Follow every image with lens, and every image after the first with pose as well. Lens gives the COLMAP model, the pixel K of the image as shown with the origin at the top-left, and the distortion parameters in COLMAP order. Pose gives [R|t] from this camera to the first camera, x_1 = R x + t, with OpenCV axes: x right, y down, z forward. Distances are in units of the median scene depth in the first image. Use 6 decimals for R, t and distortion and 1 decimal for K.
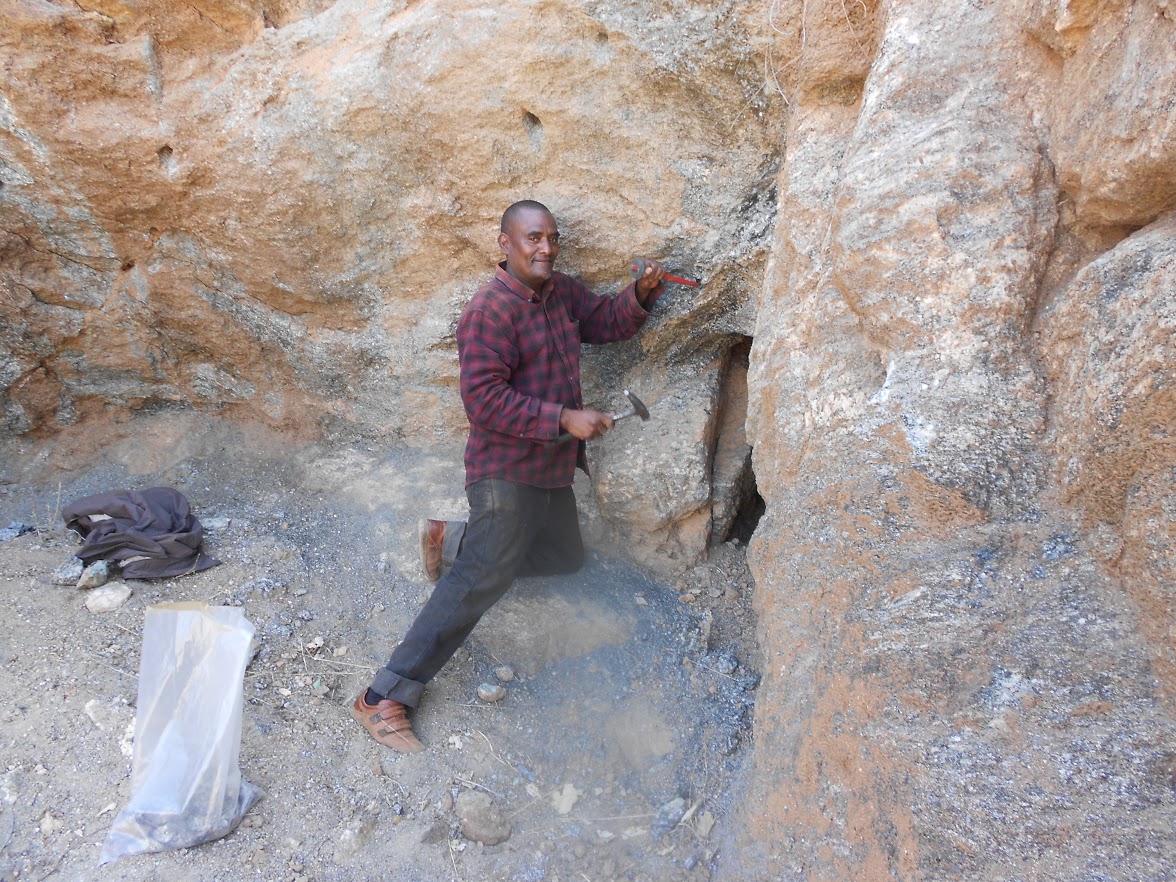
lens RADIAL K [[909.2, 0, 588.3], [0, 909.2, 441.2], [0, 0, 1]] dist [0.003018, 0.000478]
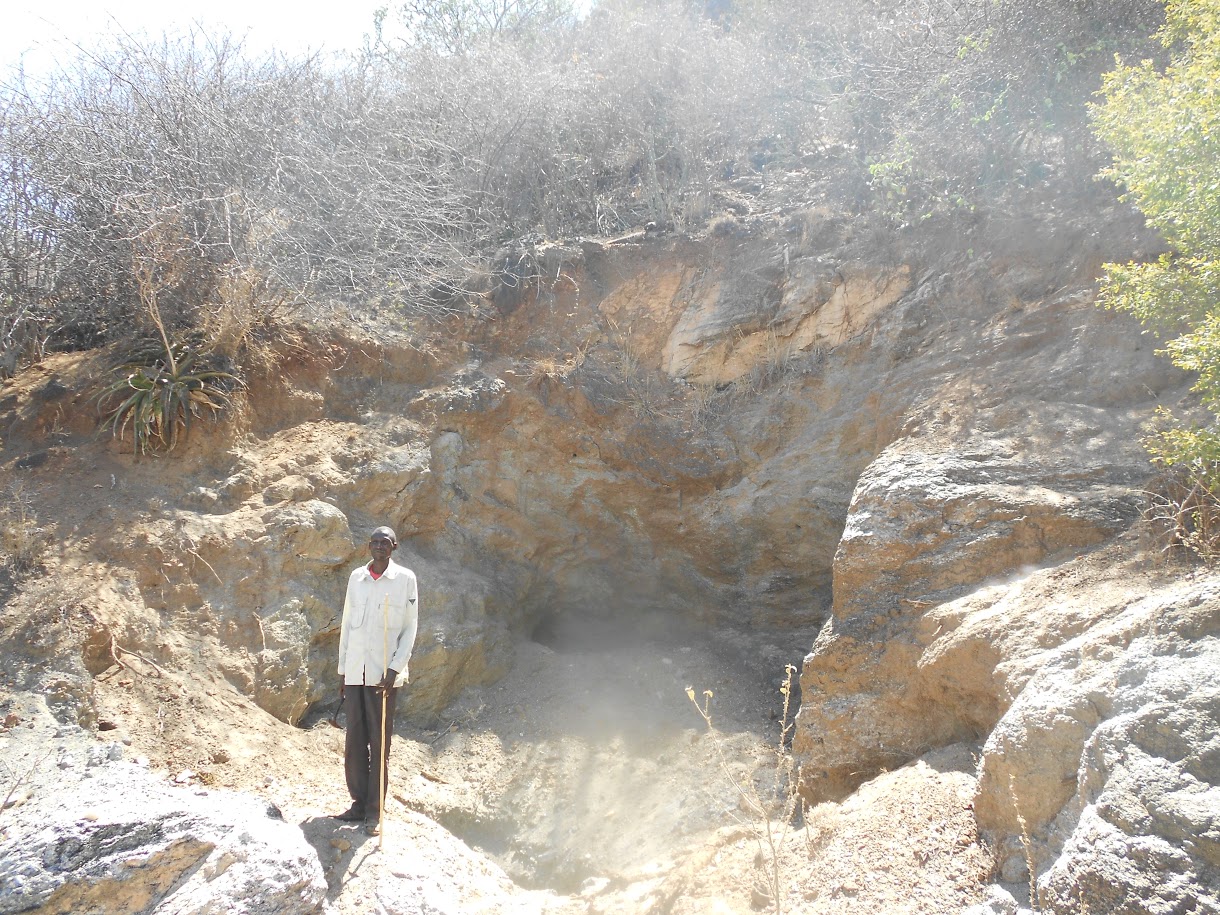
lens RADIAL K [[943.2, 0, 610.0], [0, 943.2, 458.1], [0, 0, 1]] dist [0.003018, 0.000478]
pose [[0.956406, 0.009059, -0.291900, 0.244111], [-0.077635, 0.971441, -0.224222, 0.200821], [0.281532, 0.237109, 0.929795, -2.118482]]
